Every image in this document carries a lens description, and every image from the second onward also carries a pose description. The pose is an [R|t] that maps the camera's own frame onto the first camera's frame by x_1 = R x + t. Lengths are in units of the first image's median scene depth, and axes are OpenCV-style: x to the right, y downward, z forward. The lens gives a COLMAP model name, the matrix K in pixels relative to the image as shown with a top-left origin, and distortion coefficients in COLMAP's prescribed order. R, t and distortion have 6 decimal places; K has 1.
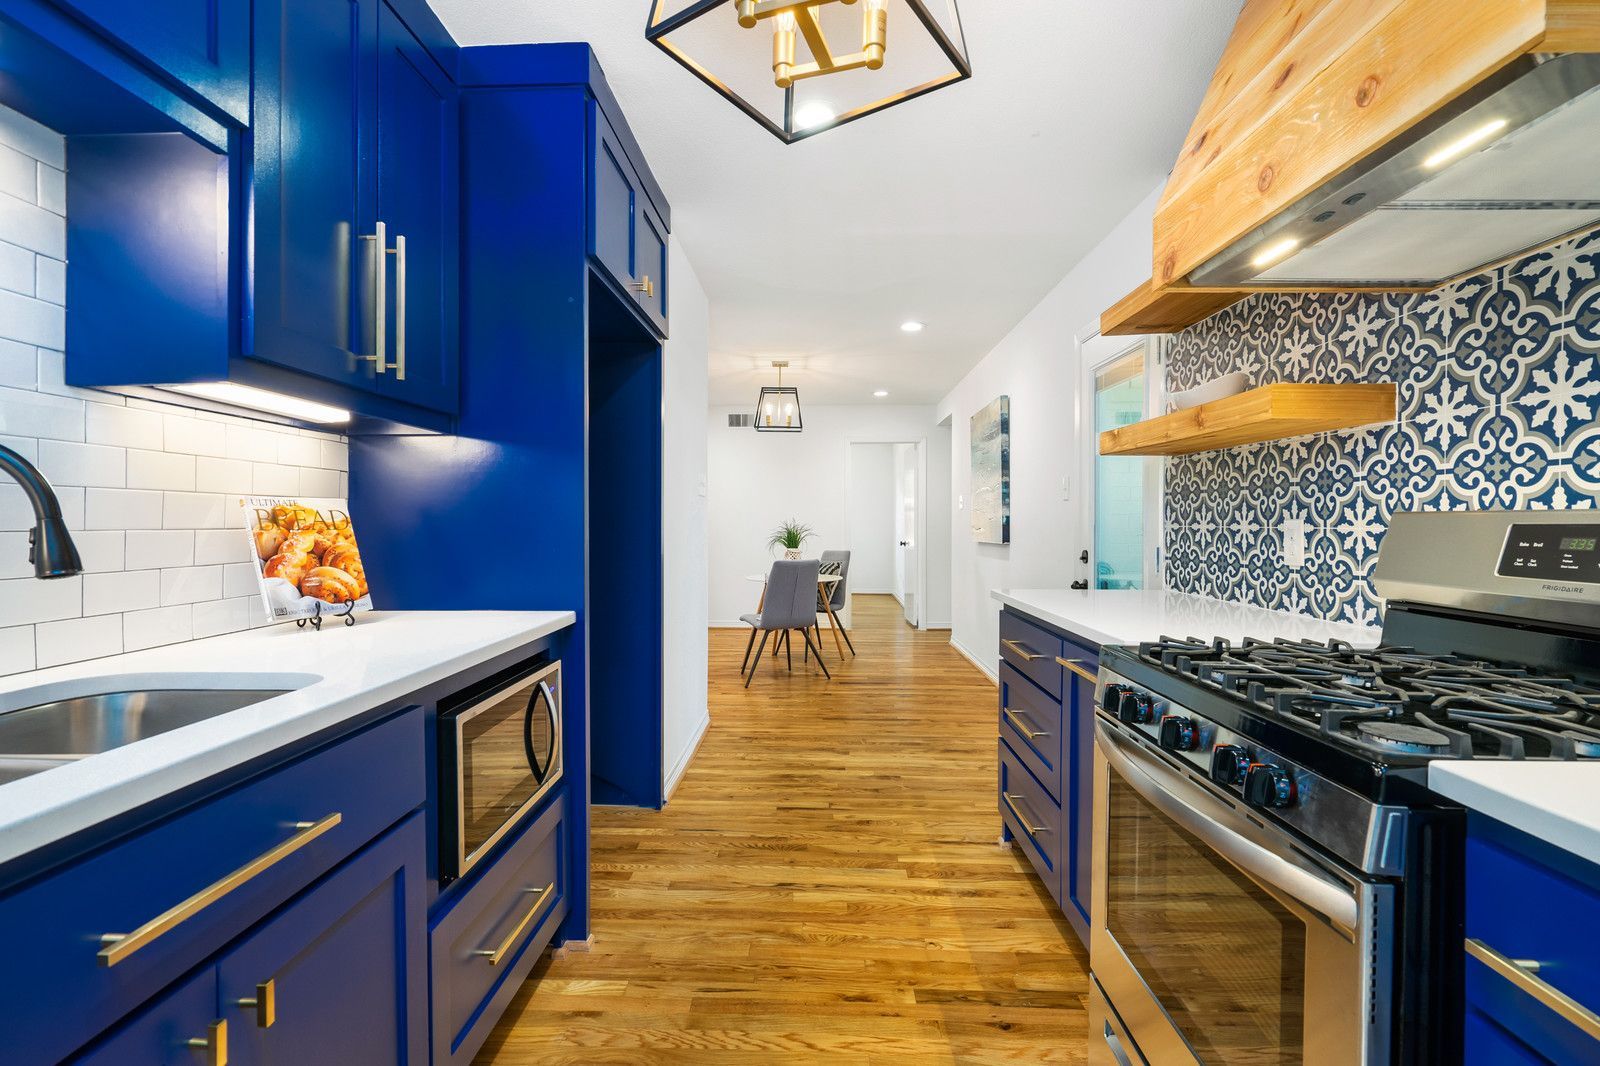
lens RADIAL K [[736.9, 0, 789.5], [0, 736.9, 529.8], [0, 0, 1]] dist [-0.003904, 0.002139]
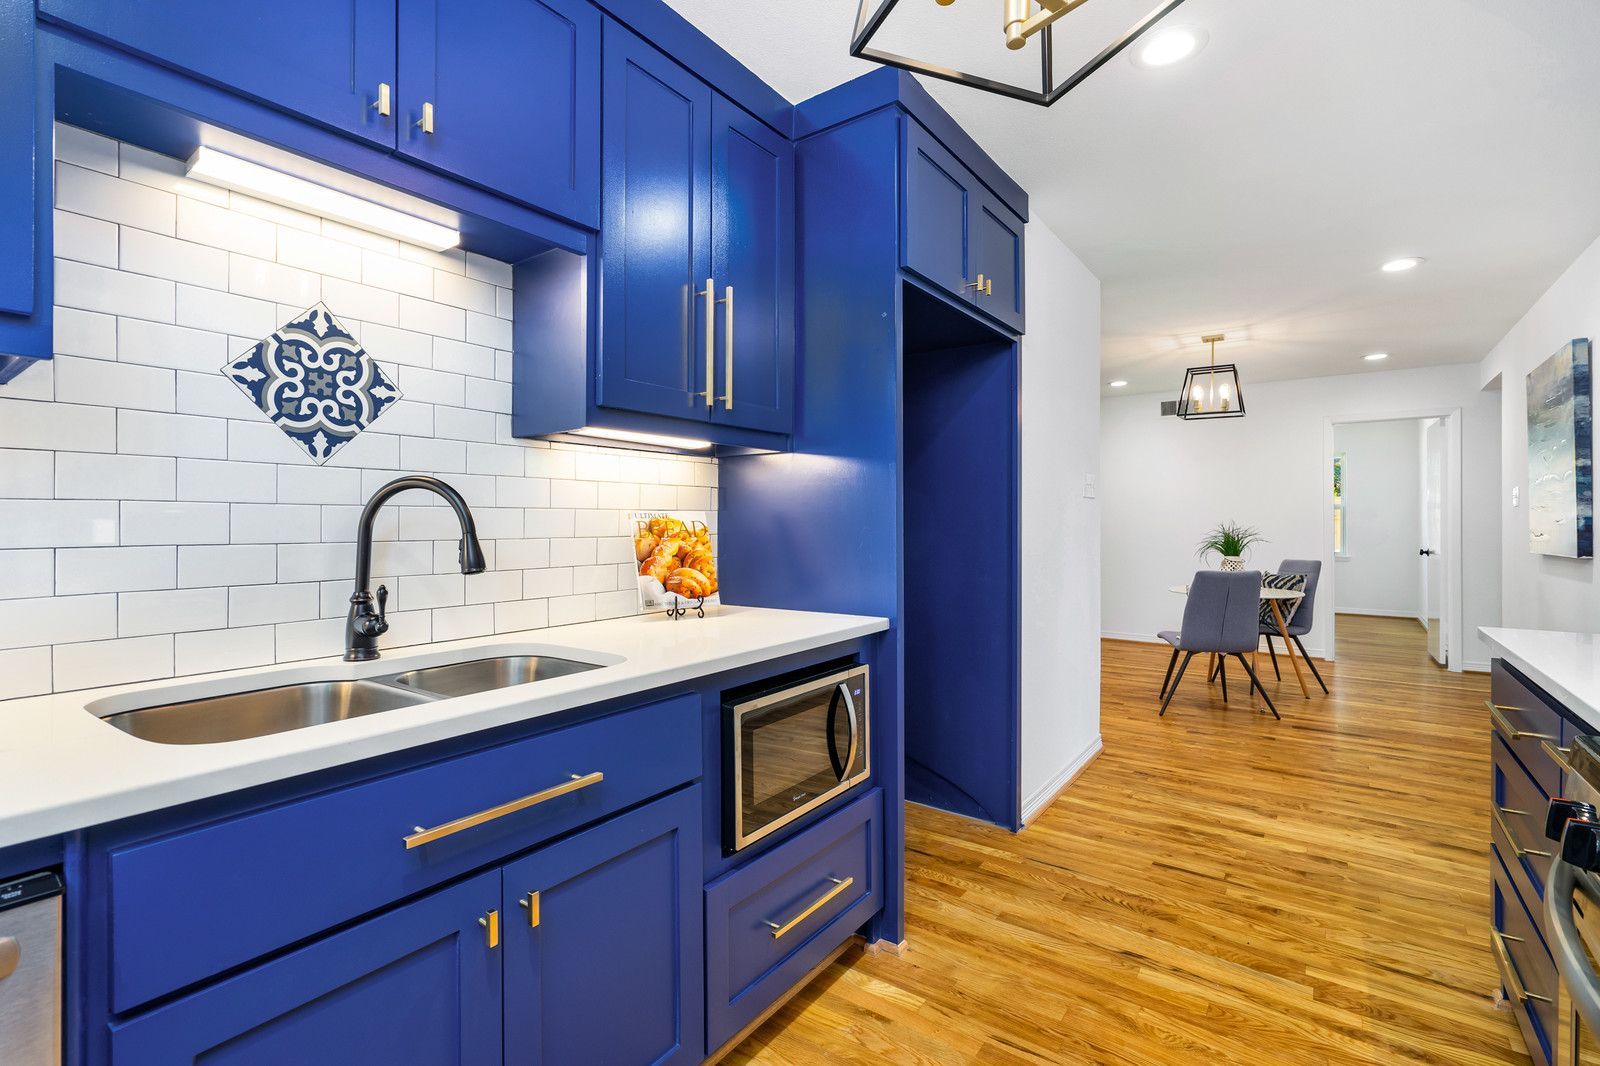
lens RADIAL K [[736.9, 0, 789.5], [0, 736.9, 522.3], [0, 0, 1]] dist [-0.003904, 0.002139]
pose [[0.824011, -0.001374, -0.566572, 0.160190], [-0.003720, 0.999962, -0.007835, -0.012601], [0.566561, 0.008564, 0.823975, 0.070871]]
